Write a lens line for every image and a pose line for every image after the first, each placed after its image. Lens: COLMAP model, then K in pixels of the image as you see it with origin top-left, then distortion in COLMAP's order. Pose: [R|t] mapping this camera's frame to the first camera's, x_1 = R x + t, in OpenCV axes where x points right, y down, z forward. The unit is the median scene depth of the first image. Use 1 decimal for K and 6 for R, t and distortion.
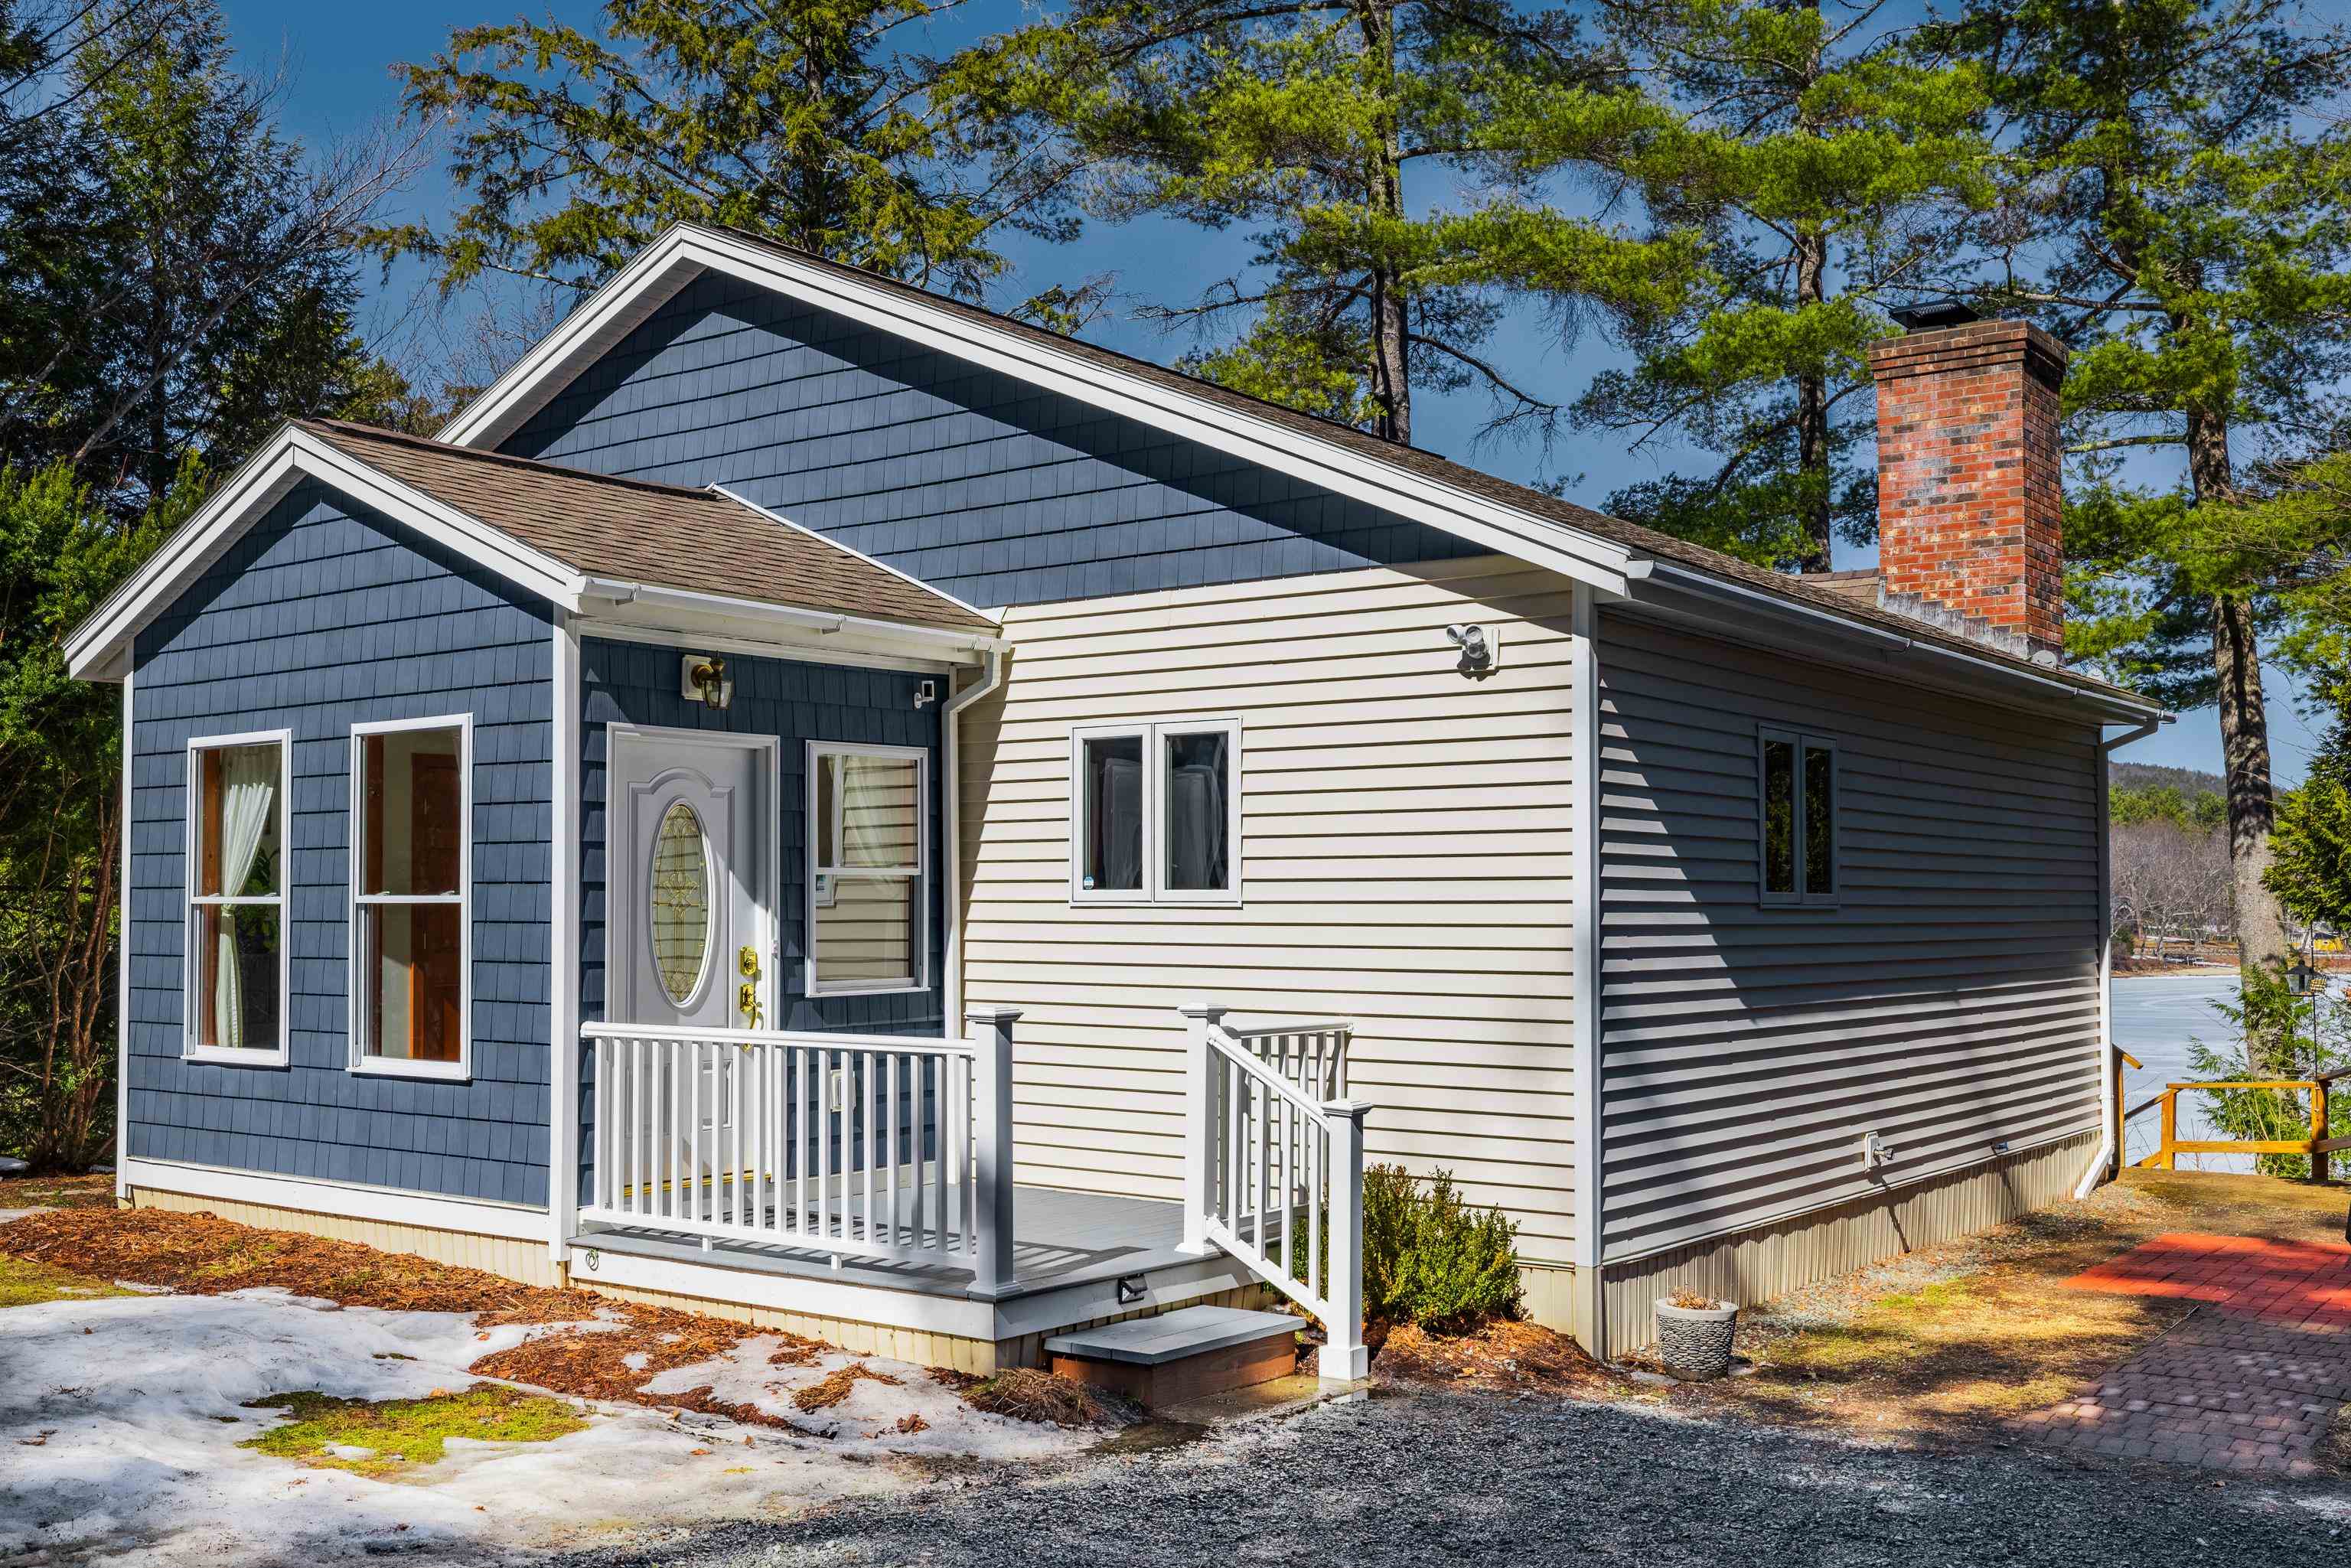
lens RADIAL K [[2238.9, 0, 1173.4], [0, 2238.9, 838.9], [0, 0, 1]] dist [-0.000381, -0.009750]
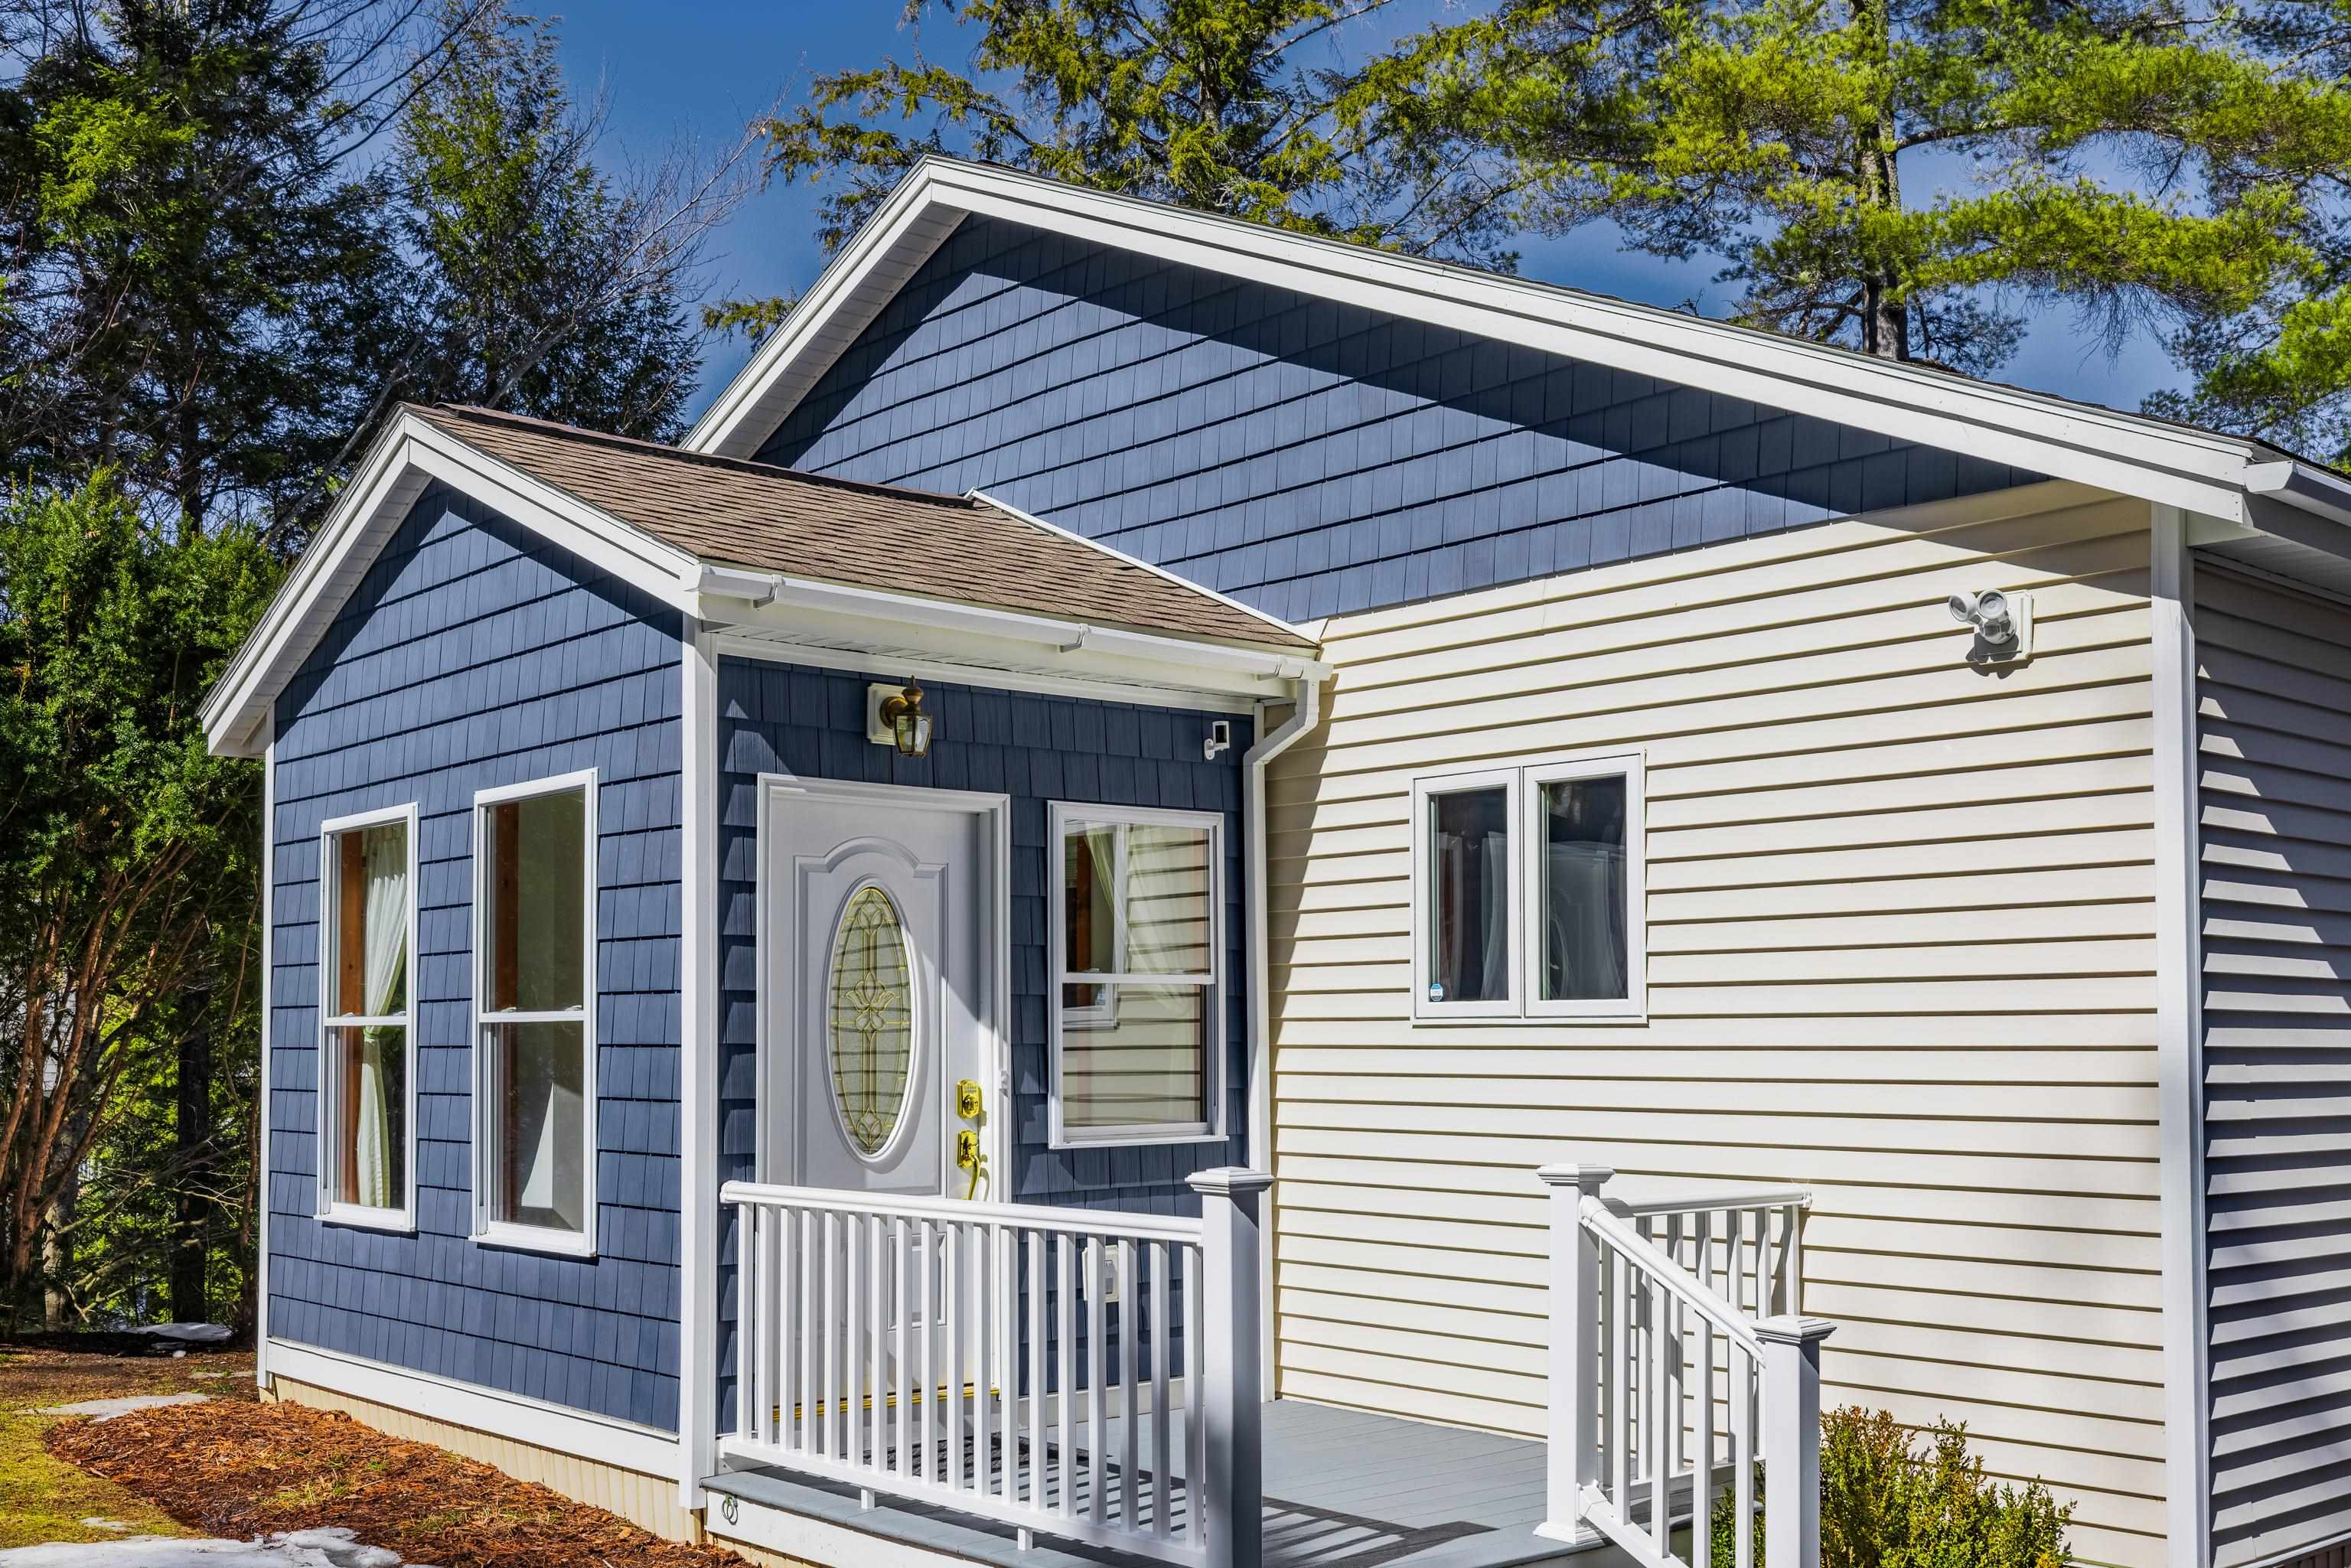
lens RADIAL K [[2364.4, 0, 1185.1], [0, 2364.4, 958.1], [0, 0, 1]] dist [0.001071, 0.003047]
pose [[0.980515, -0.008707, -0.196252, 0.033052], [0.007420, 0.999946, -0.007291, 0.013898], [0.196305, 0.005692, 0.980526, 0.243116]]
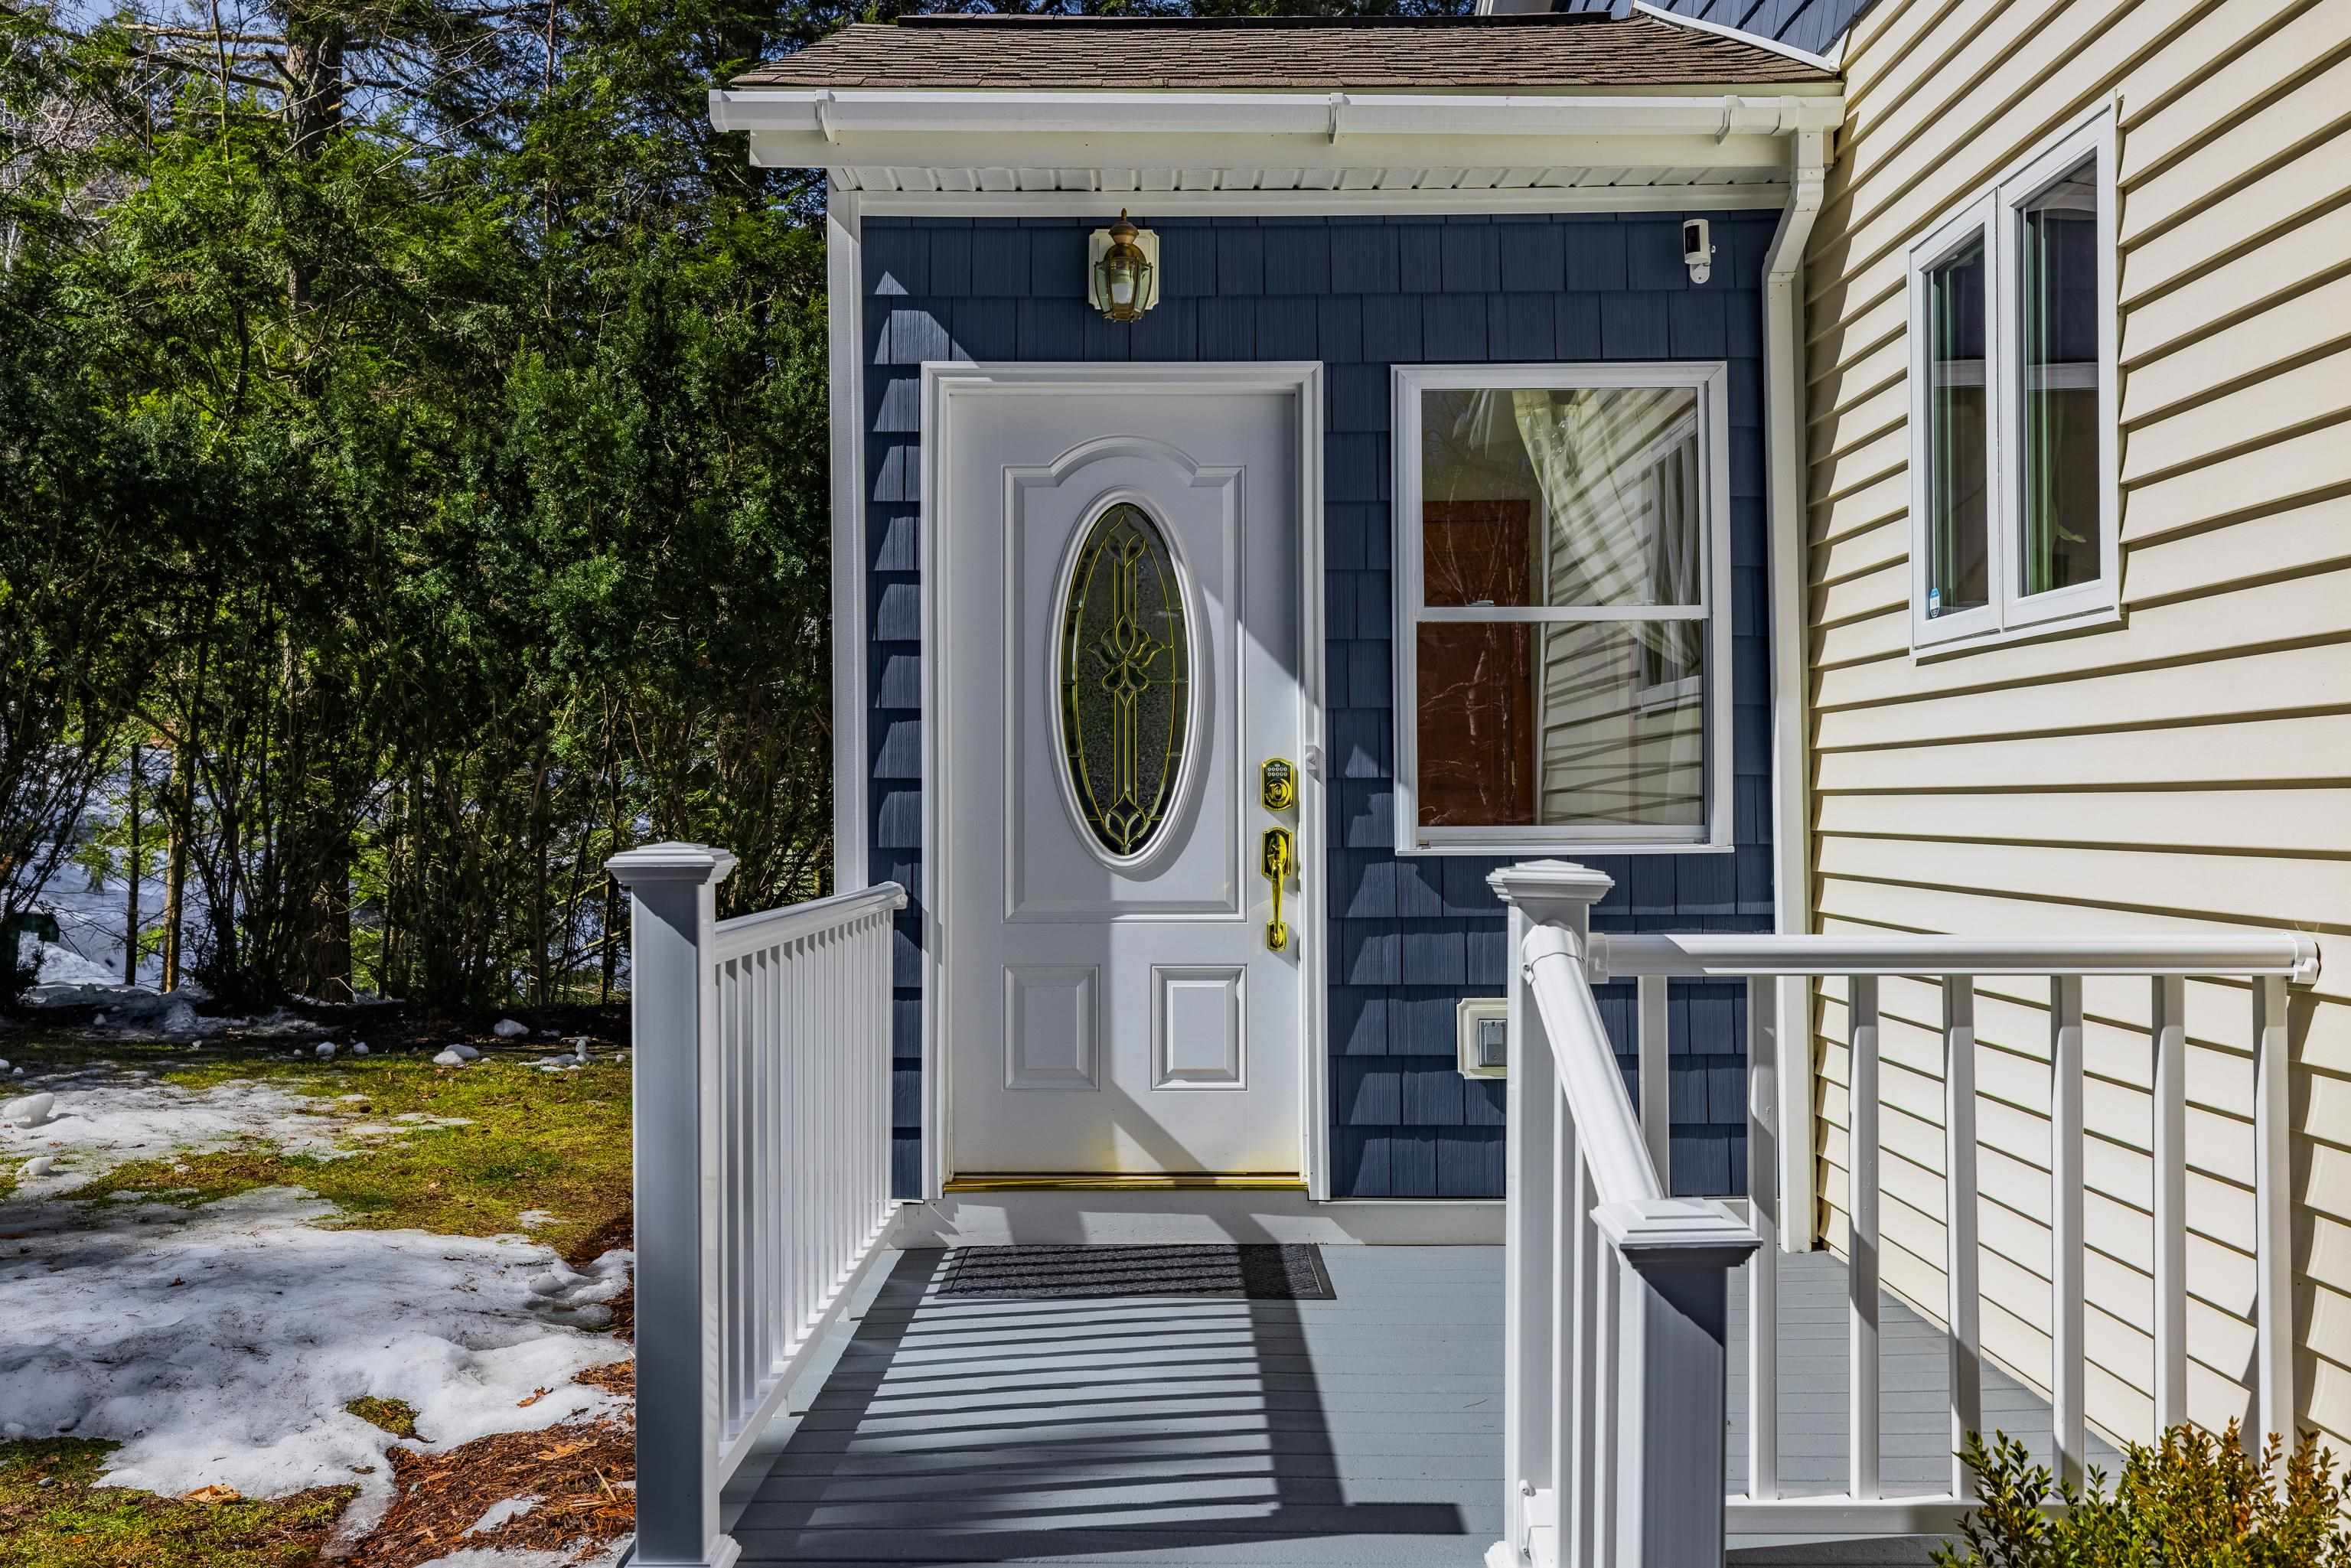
lens RADIAL K [[2235.4, 0, 1175.5], [0, 2235.4, 784.0], [0, 0, 1]] dist [-0.002224, 0.155884]
pose [[0.604951, -0.009095, -0.796210, 0.221053], [0.025142, 0.999654, 0.007684, 0.048535], [0.795865, -0.024666, 0.604971, 0.639508]]
